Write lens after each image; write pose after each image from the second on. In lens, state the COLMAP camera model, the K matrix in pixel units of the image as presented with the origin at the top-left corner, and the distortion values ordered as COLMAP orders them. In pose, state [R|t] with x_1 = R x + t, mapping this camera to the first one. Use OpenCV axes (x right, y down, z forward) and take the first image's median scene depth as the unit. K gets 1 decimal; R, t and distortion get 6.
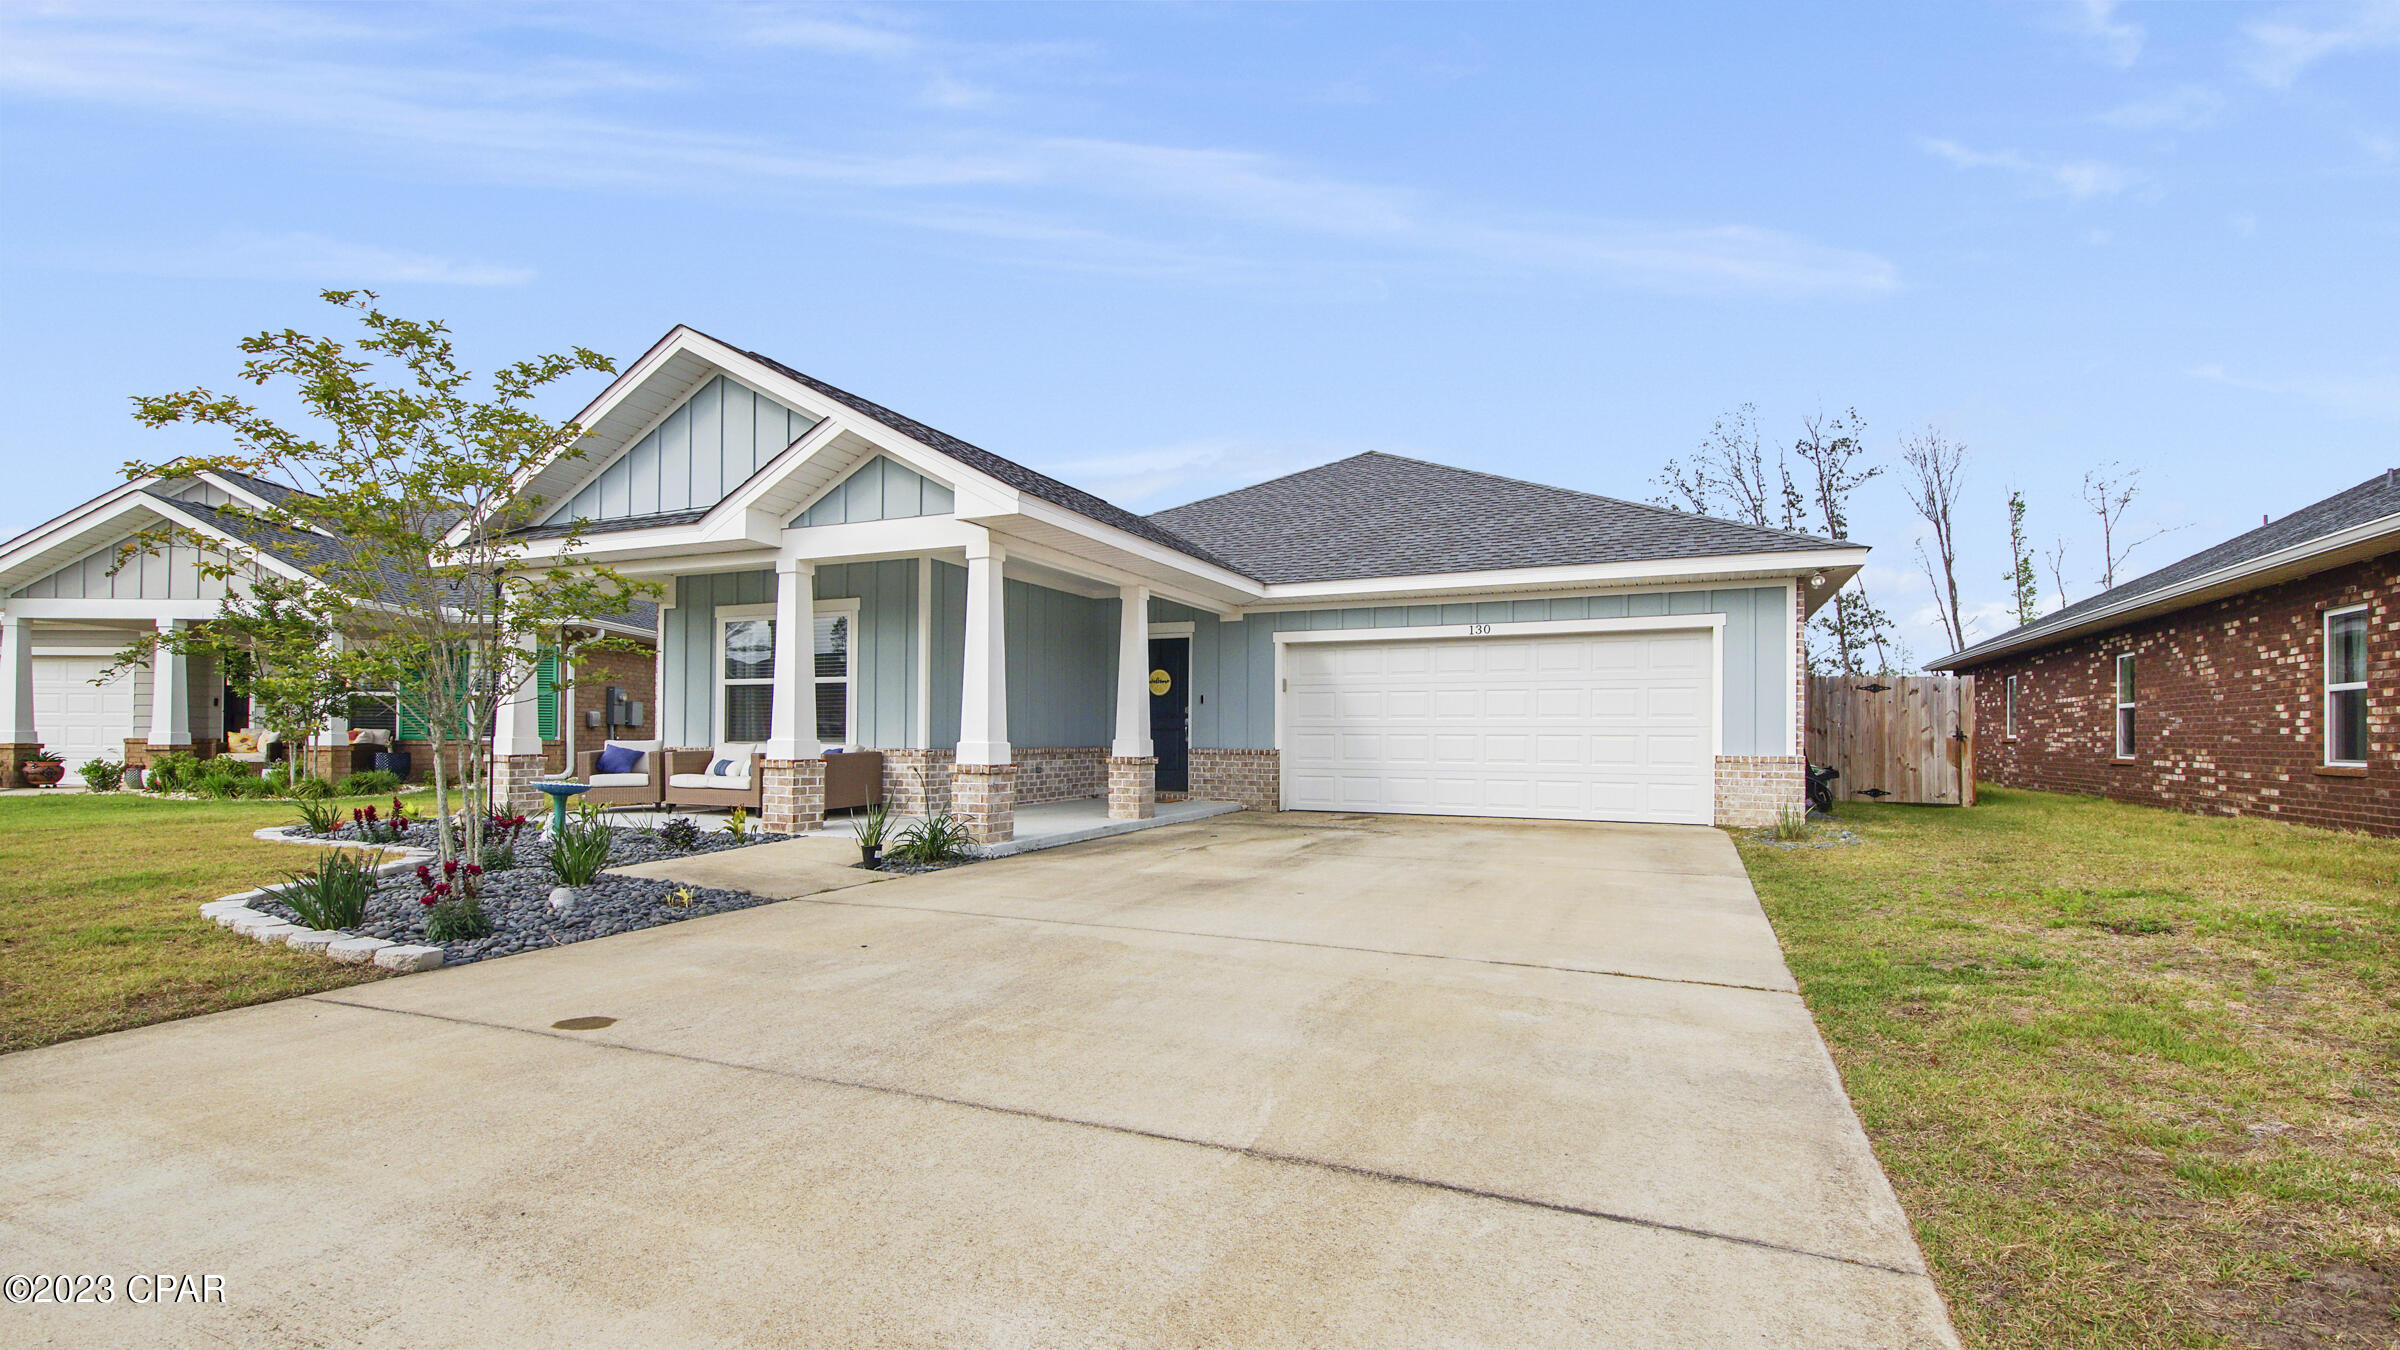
lens RADIAL K [[1111.8, 0, 1204.3], [0, 1111.8, 684.2], [0, 0, 1]] dist [0.027989, -0.020870]
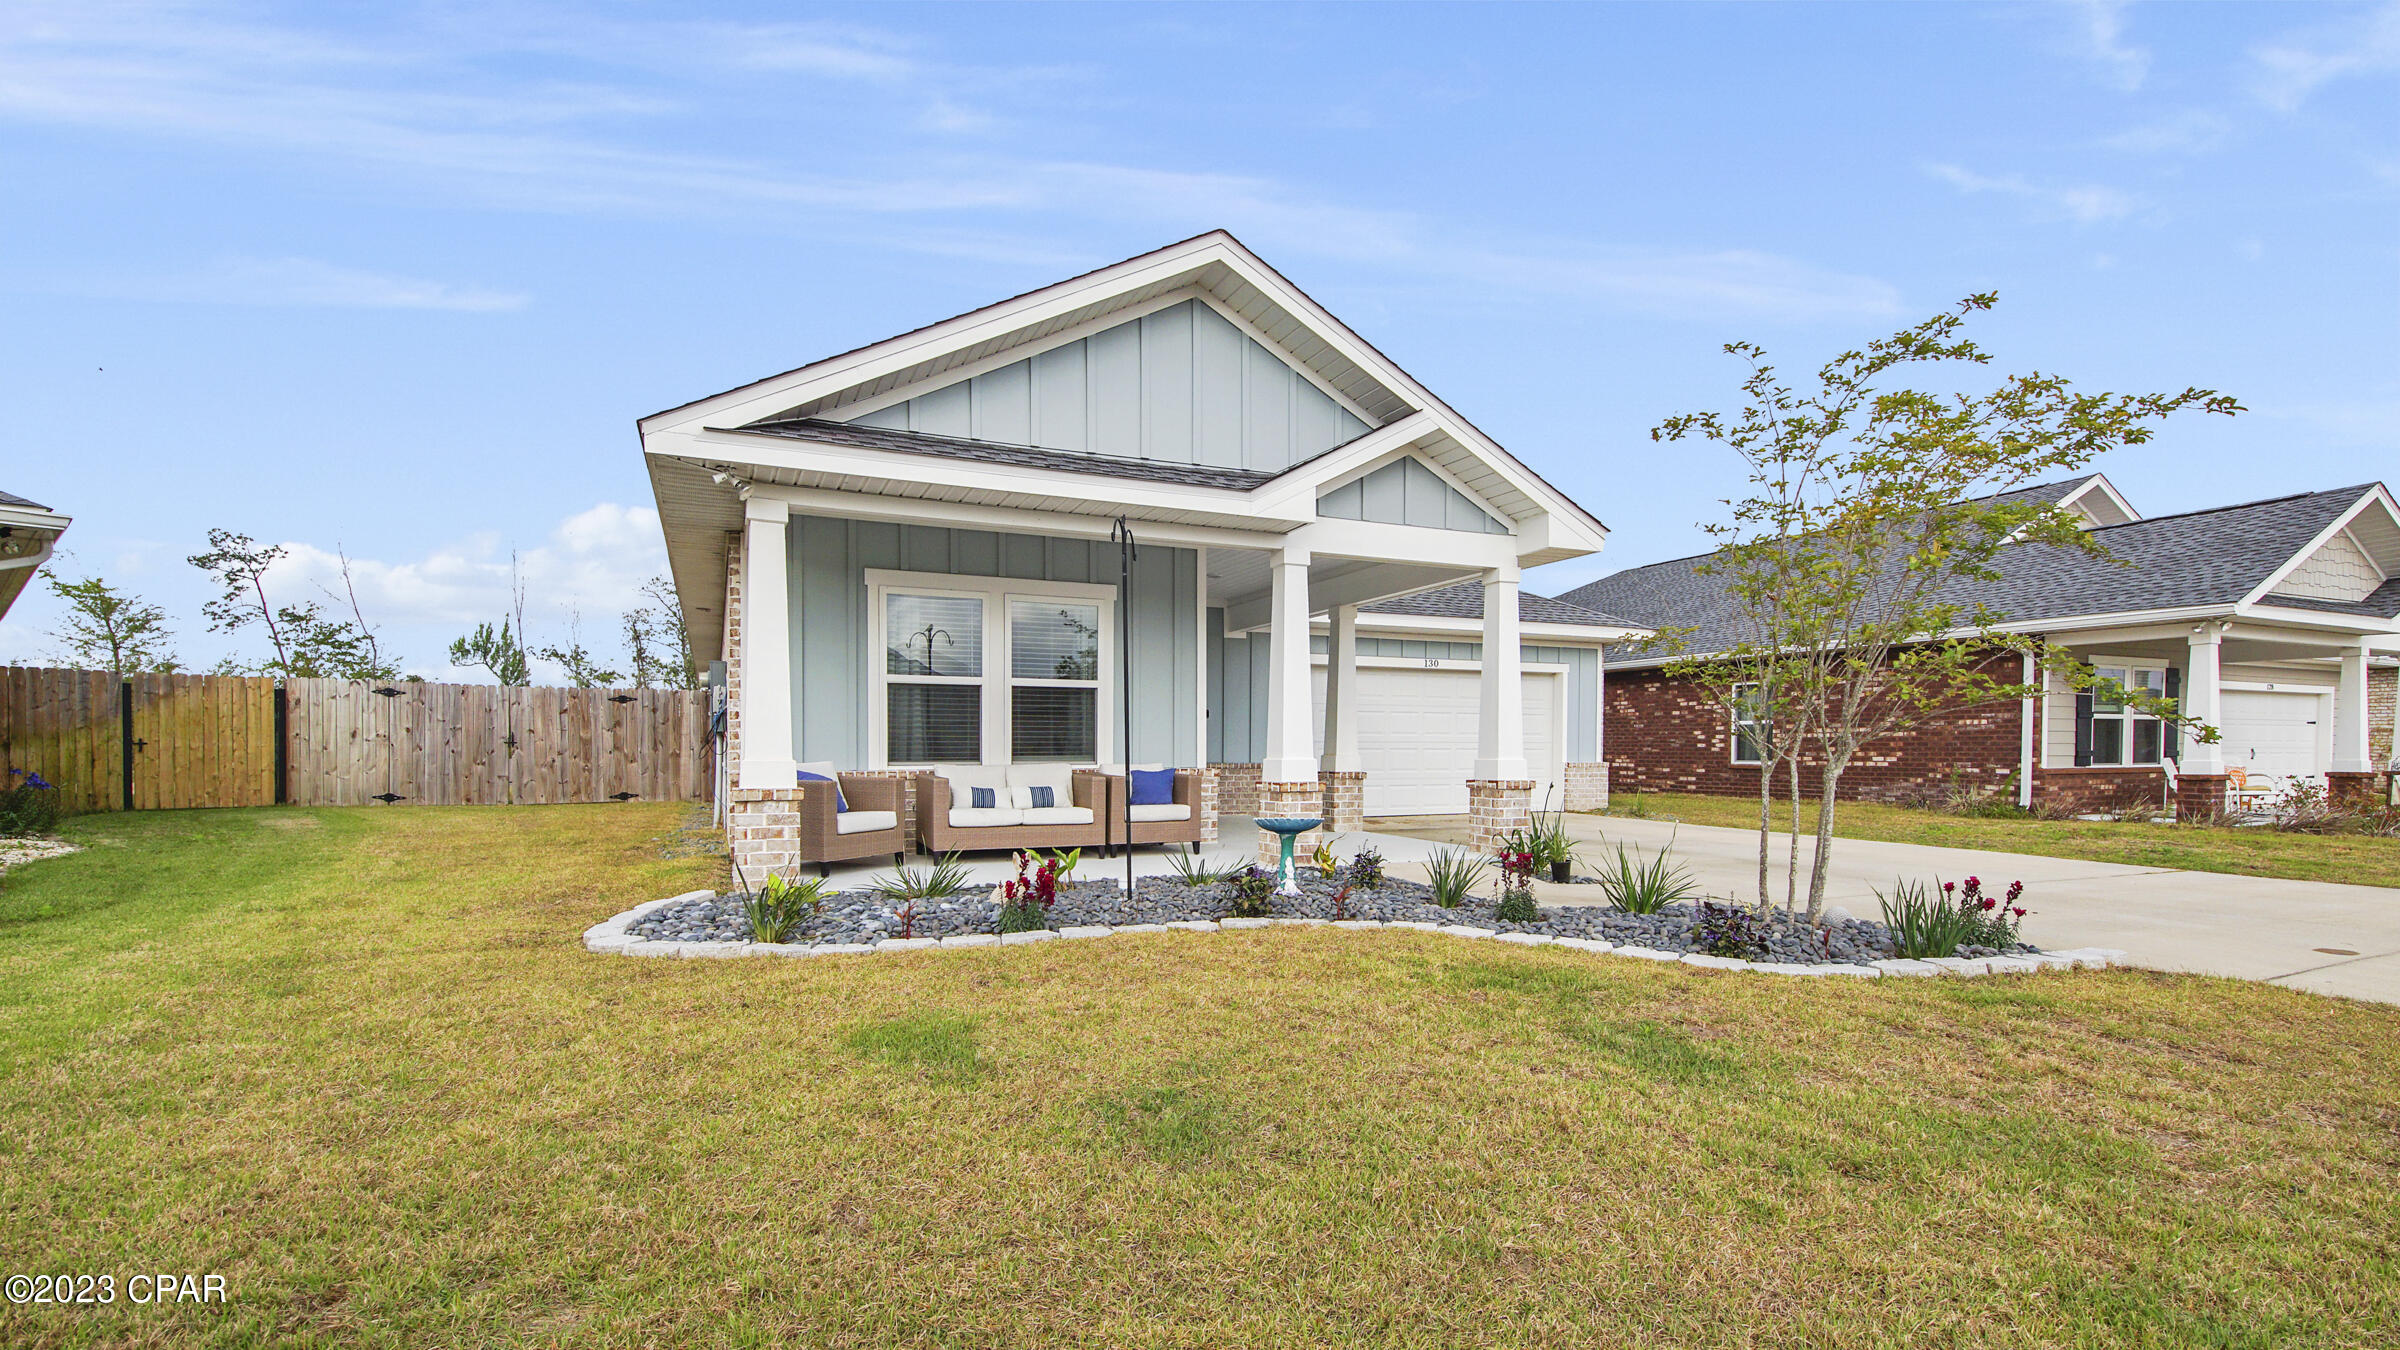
lens RADIAL K [[1122.0, 0, 1233.1], [0, 1122.0, 713.1], [0, 0, 1]] dist [0.023475, 0.000321]
pose [[0.624838, 0.020819, 0.780477, -0.904021], [-0.033732, 0.999431, 0.000345, 0.013234], [-0.780025, -0.026543, 0.625185, 0.415720]]
